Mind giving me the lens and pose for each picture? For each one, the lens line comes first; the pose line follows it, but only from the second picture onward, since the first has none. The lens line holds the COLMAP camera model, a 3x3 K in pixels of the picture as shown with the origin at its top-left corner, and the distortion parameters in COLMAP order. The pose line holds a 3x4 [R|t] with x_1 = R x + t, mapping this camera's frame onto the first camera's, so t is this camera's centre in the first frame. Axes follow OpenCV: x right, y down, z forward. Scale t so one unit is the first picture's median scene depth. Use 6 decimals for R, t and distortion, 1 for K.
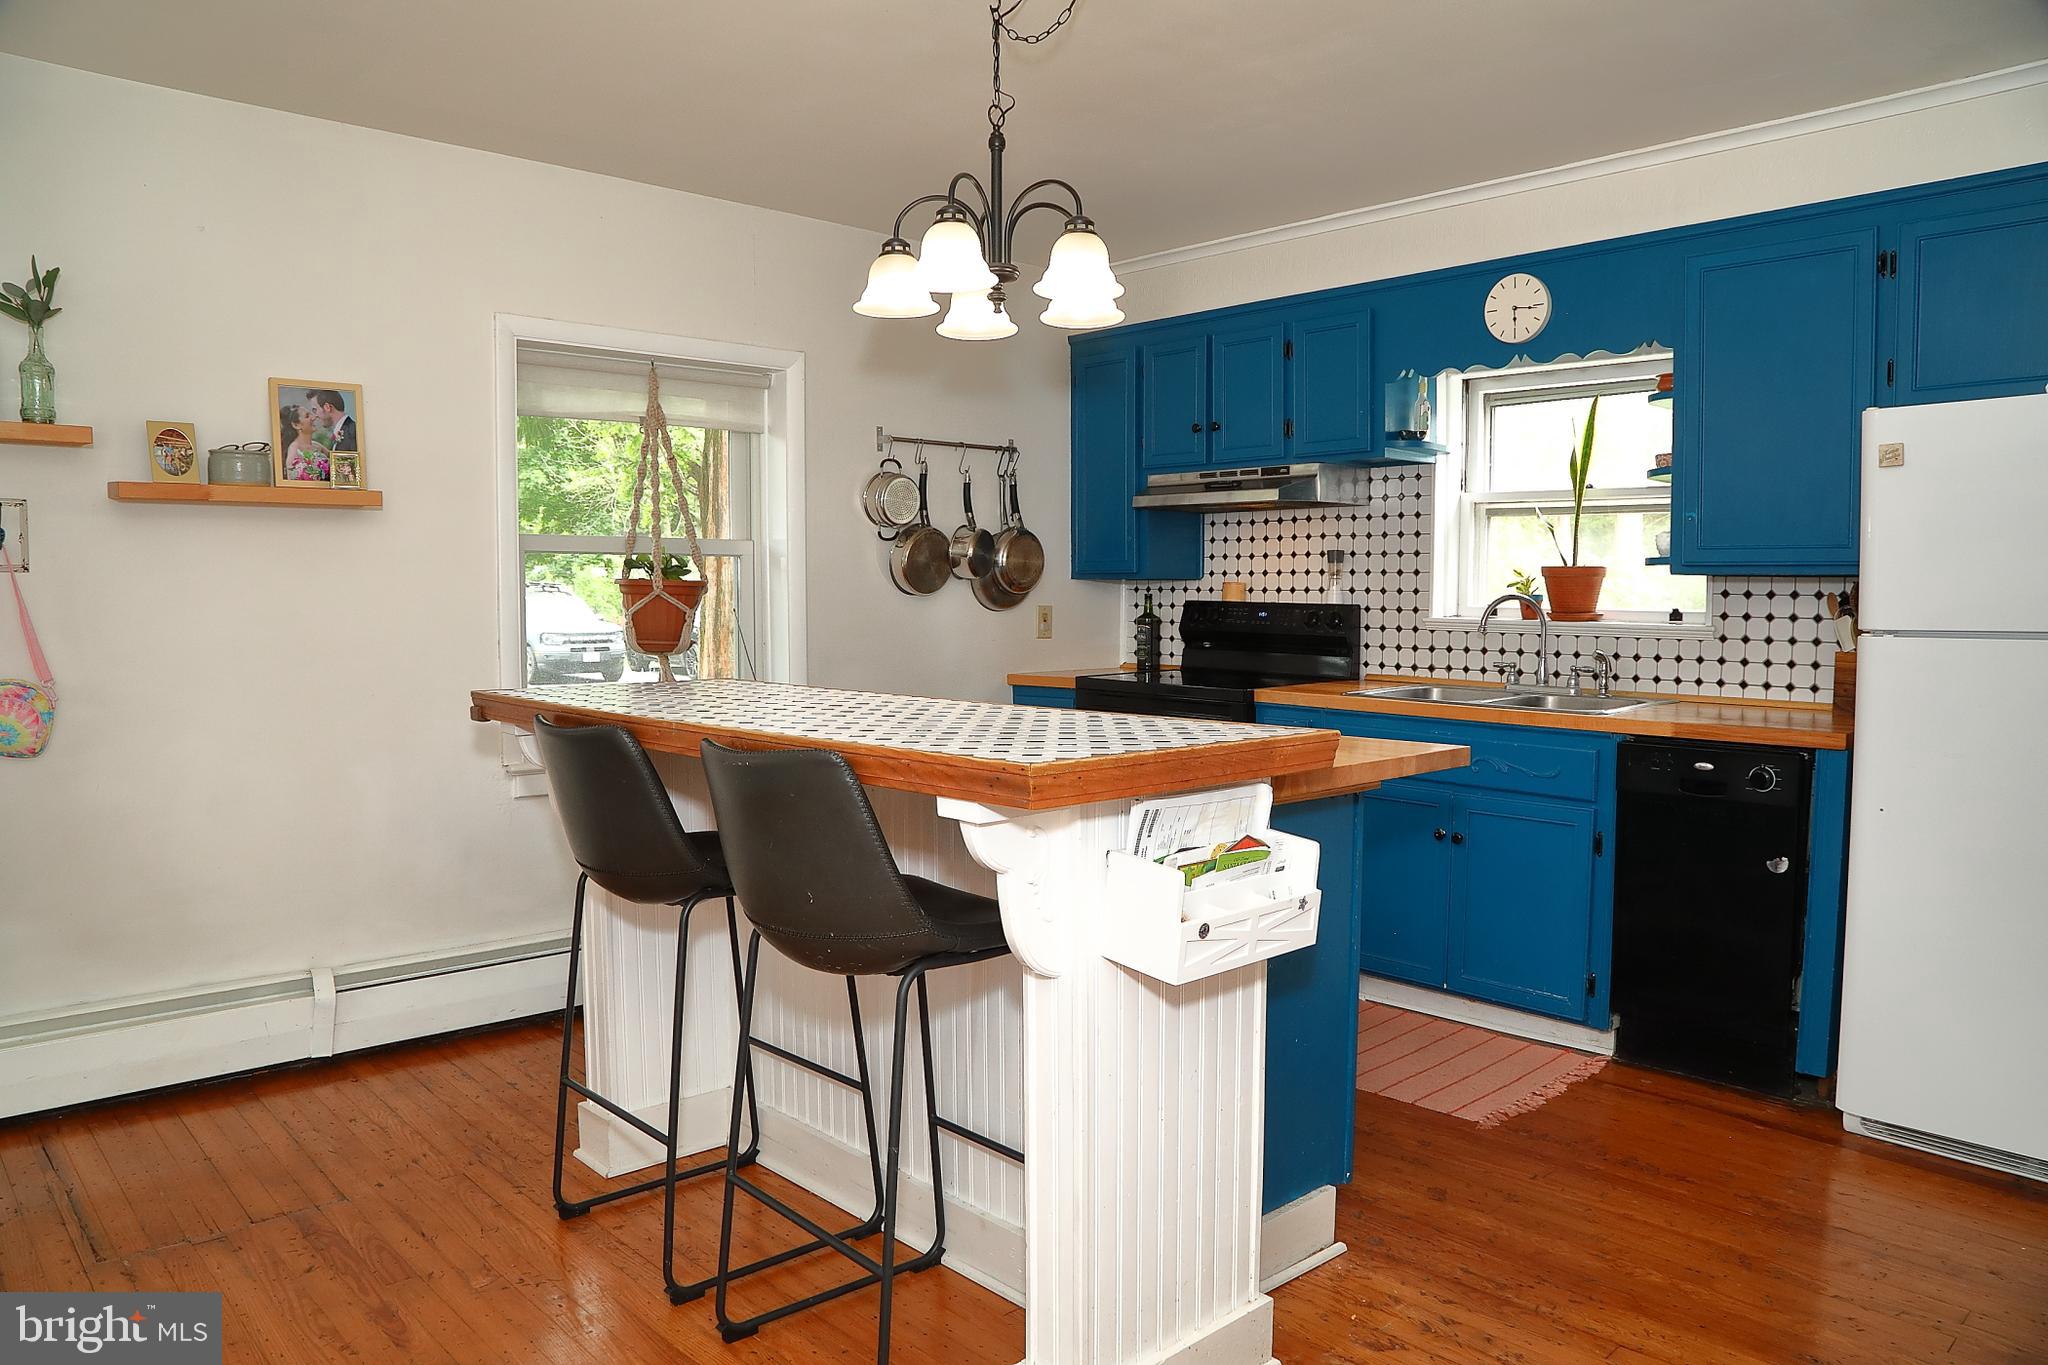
lens RADIAL K [[1434.8, 0, 1034.4], [0, 1434.8, 696.0], [0, 0, 1]] dist [-0.120662, 0.058291]
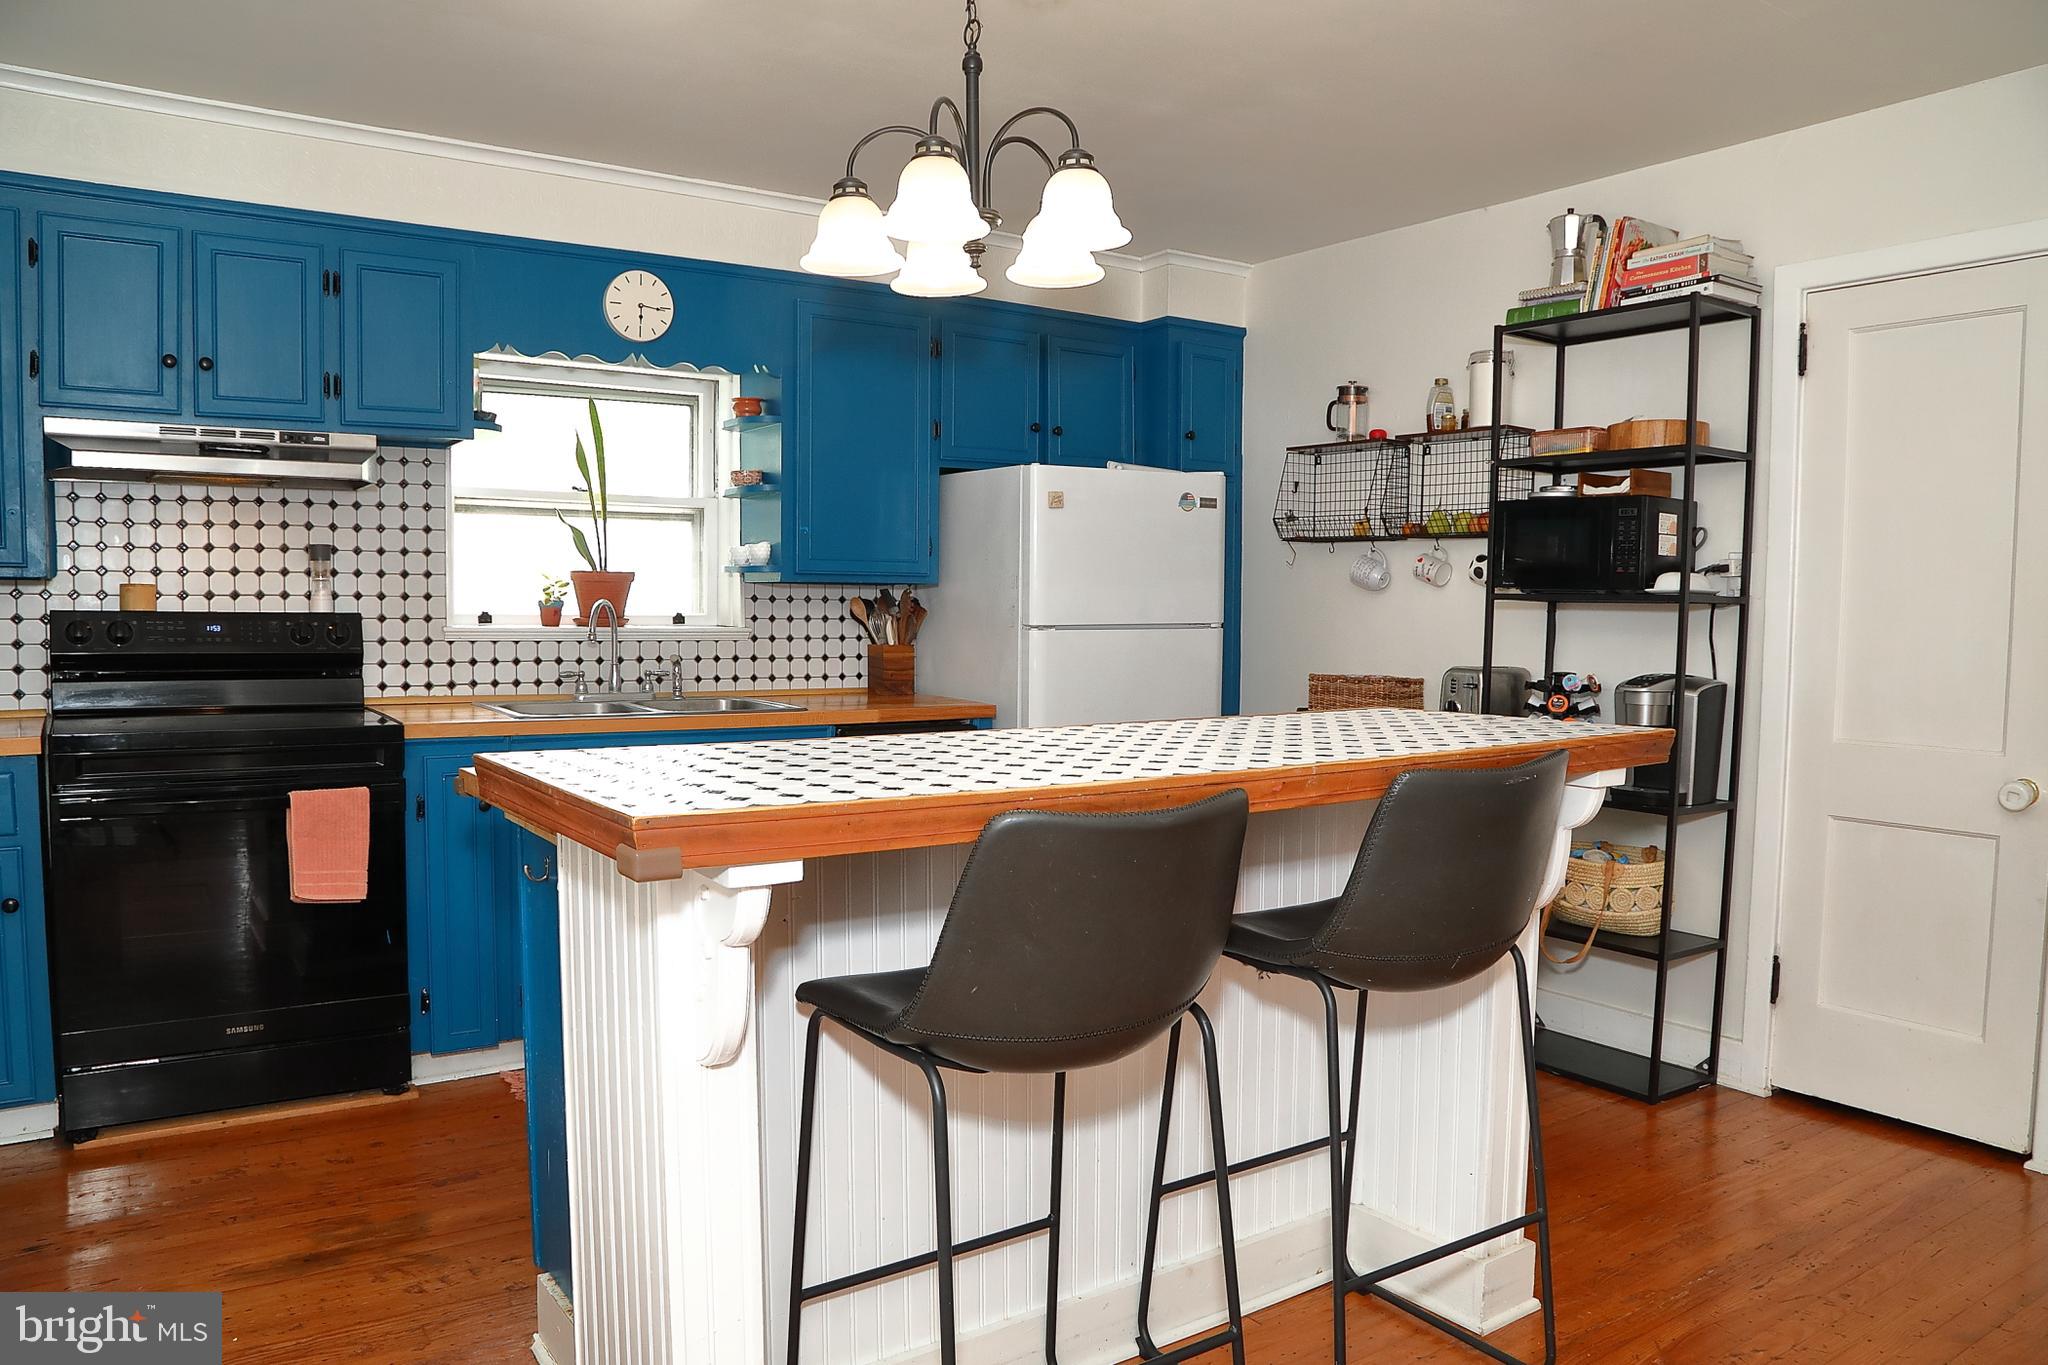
lens RADIAL K [[1434.8, 0, 1034.4], [0, 1434.8, 696.0], [0, 0, 1]] dist [-0.120662, 0.058291]
pose [[0.136825, -0.064545, 0.988490, -0.543264], [0.064369, 0.996345, 0.056148, -0.039706], [-0.988502, 0.055946, 0.140479, 0.547582]]
